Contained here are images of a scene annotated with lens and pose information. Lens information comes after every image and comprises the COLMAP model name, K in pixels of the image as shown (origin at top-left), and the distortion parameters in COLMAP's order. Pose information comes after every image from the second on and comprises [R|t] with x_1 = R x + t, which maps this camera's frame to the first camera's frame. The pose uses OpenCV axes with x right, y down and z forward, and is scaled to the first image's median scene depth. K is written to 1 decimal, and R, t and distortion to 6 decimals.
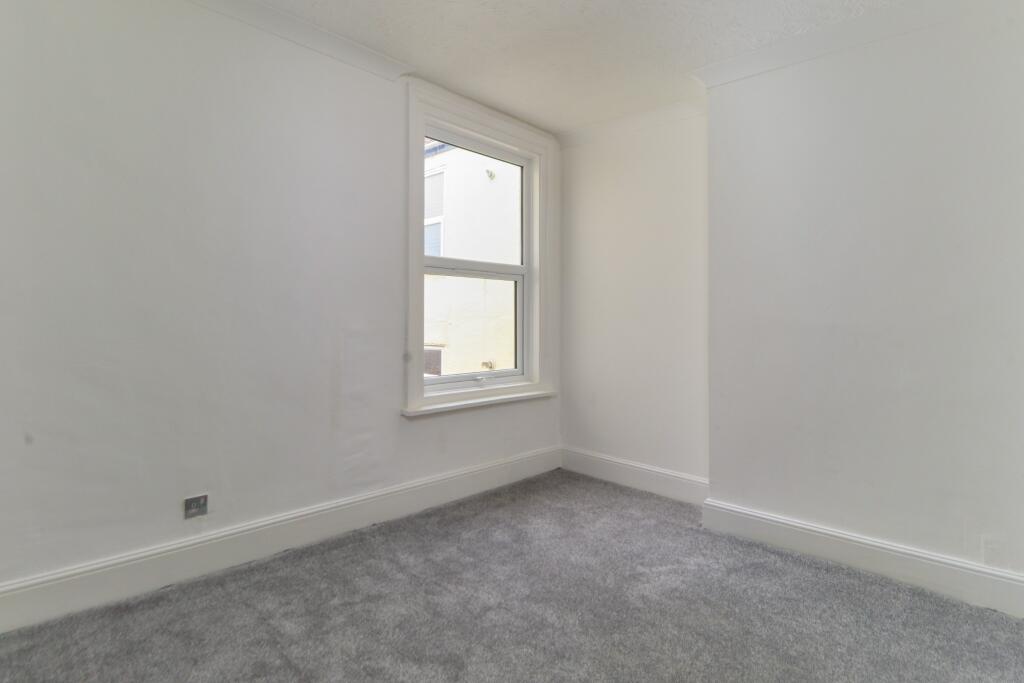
lens RADIAL K [[517.9, 0, 511.8], [0, 517.9, 320.9], [0, 0, 1]] dist [0.001638, 0.000408]
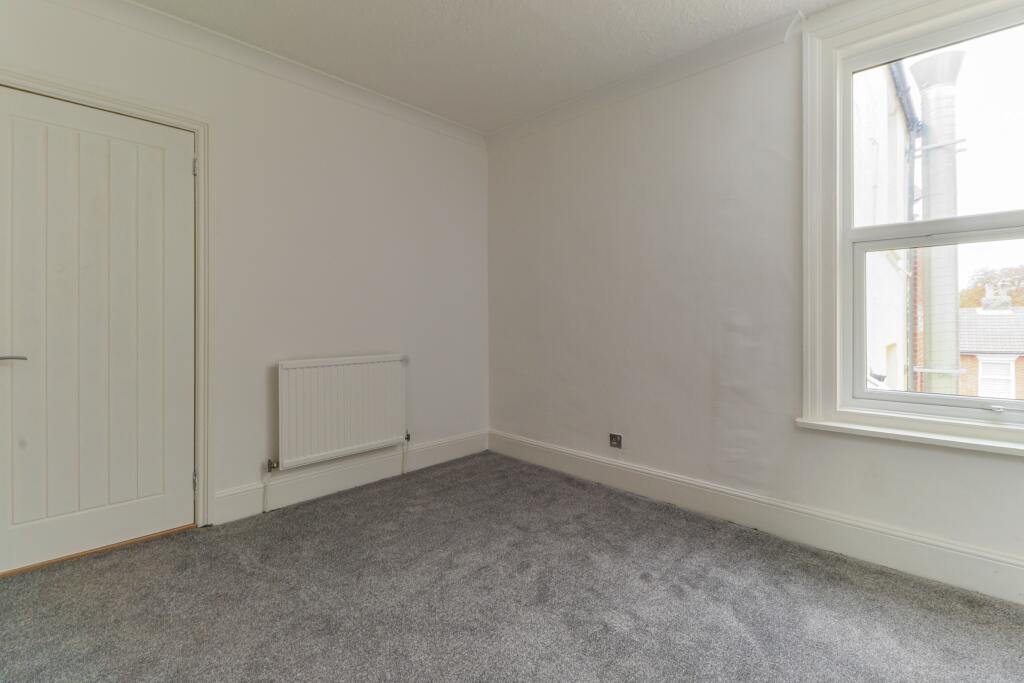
lens RADIAL K [[473.5, 0, 526.2], [0, 473.5, 320.4], [0, 0, 1]] dist [0.000074, -0.001083]
pose [[0.018611, 0.002106, -0.999825, 0.690820], [0.012562, 0.999918, 0.002340, 0.002323], [0.999748, -0.012603, 0.018583, 0.655996]]
